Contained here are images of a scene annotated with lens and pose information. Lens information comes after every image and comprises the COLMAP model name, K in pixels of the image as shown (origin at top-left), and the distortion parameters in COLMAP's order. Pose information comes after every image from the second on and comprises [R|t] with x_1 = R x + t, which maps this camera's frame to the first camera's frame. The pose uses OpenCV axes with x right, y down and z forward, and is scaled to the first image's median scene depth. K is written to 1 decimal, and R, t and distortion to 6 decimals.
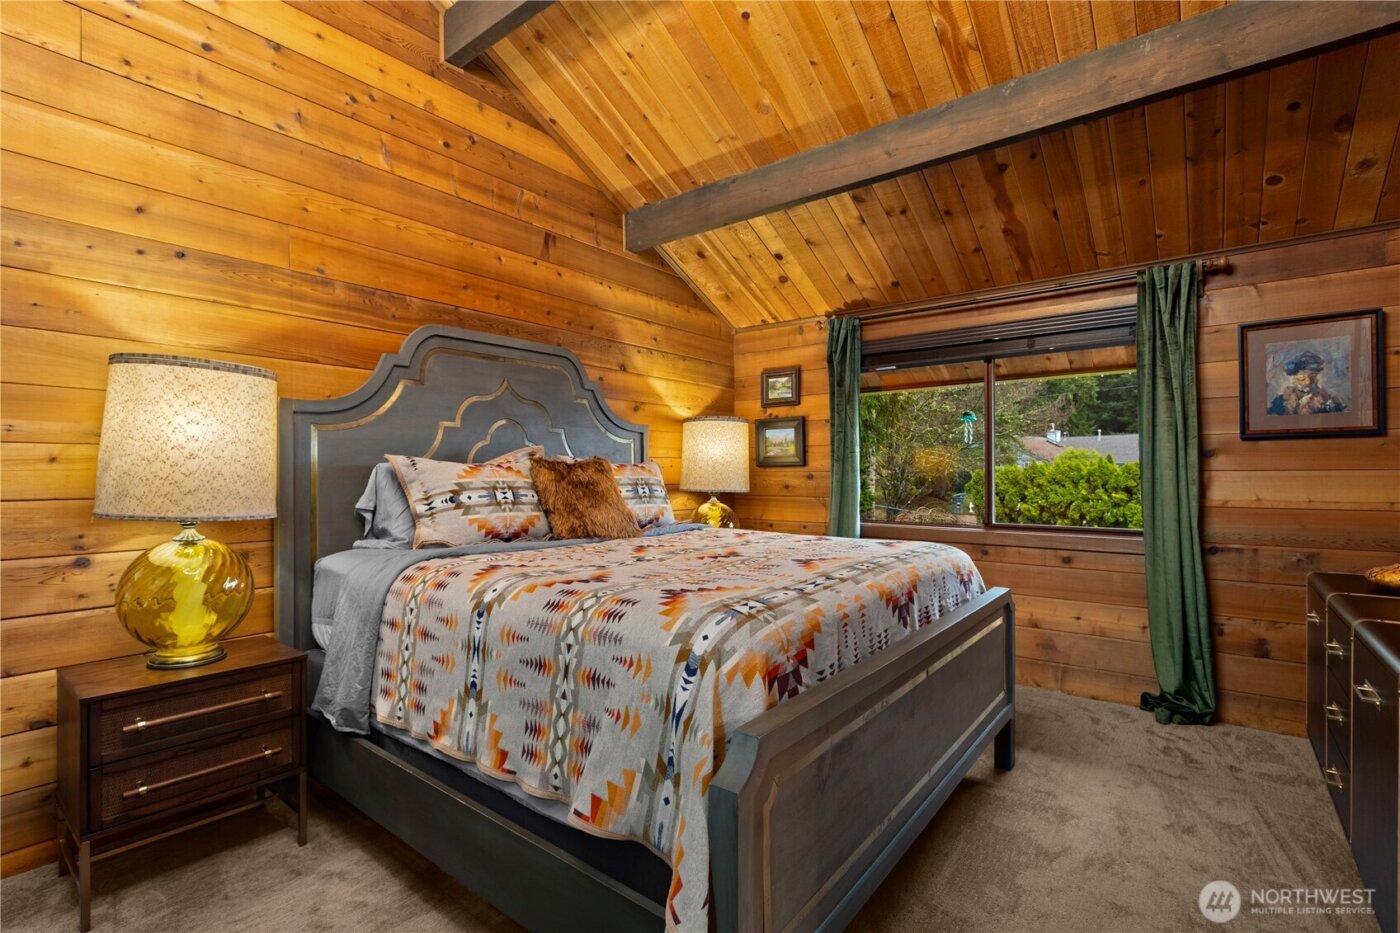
lens RADIAL K [[651.1, 0, 691.4], [0, 651.1, 469.7], [0, 0, 1]] dist [-0.004788, -0.002132]
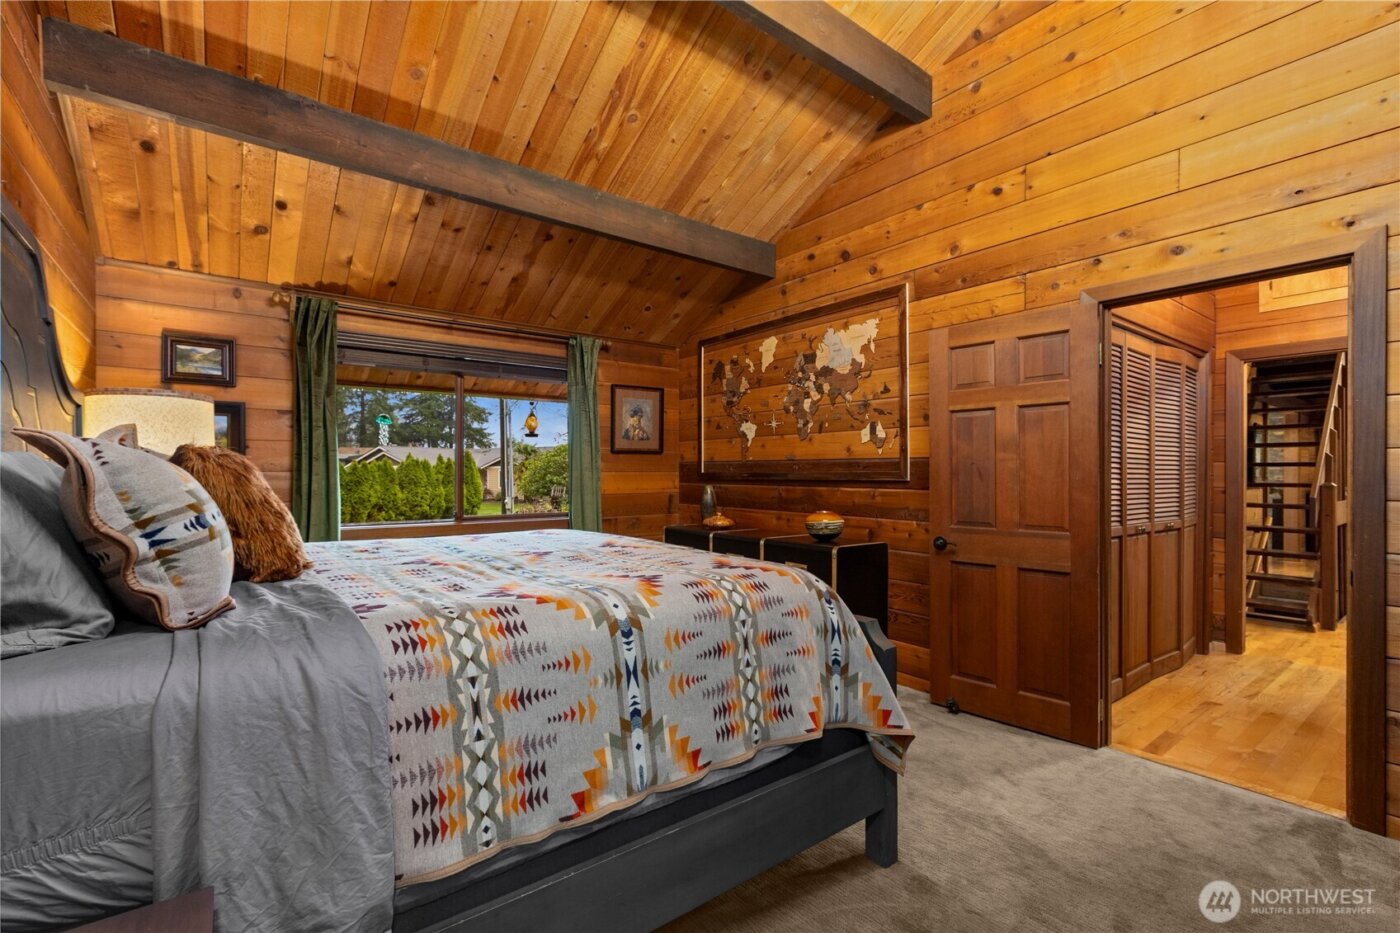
lens RADIAL K [[621.8, 0, 703.8], [0, 621.8, 472.2], [0, 0, 1]] dist [-0.001838, -0.000151]
pose [[0.232645, 0.002870, 0.972557, -0.665337], [-0.004425, 0.999988, -0.001892, 0.003409], [-0.972552, -0.003863, 0.232655, 0.420156]]
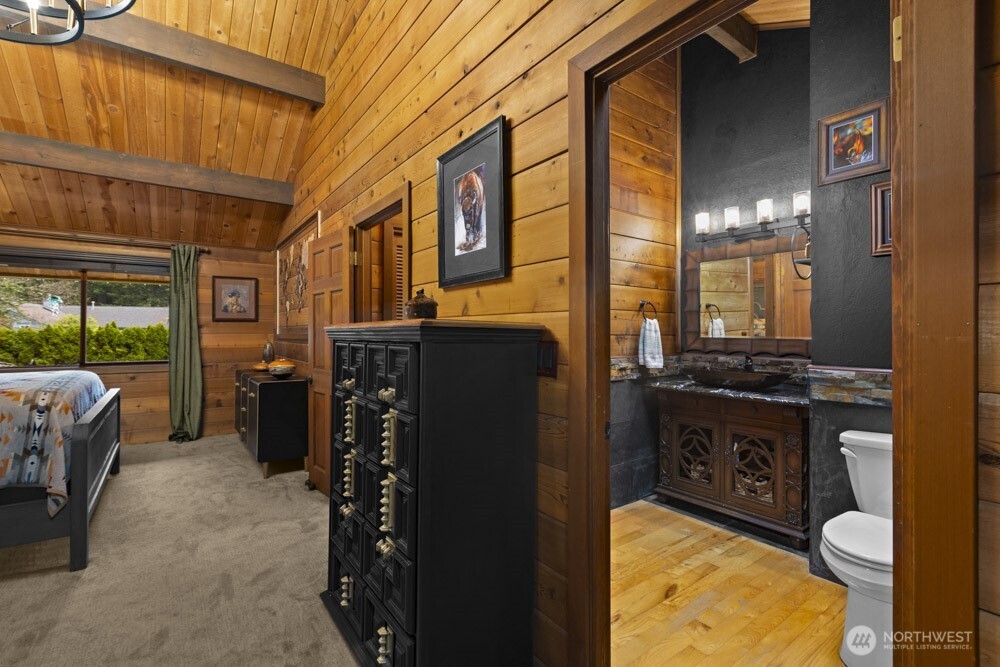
lens RADIAL K [[444.2, 0, 494.0], [0, 444.2, 332.8], [0, 0, 1]] dist [-0.001838, -0.000151]
pose [[0.264939, 0.004872, 0.964253, -0.537365], [-0.005947, 0.999976, -0.003418, -0.002565], [-0.964247, -0.004828, 0.264962, -0.522249]]
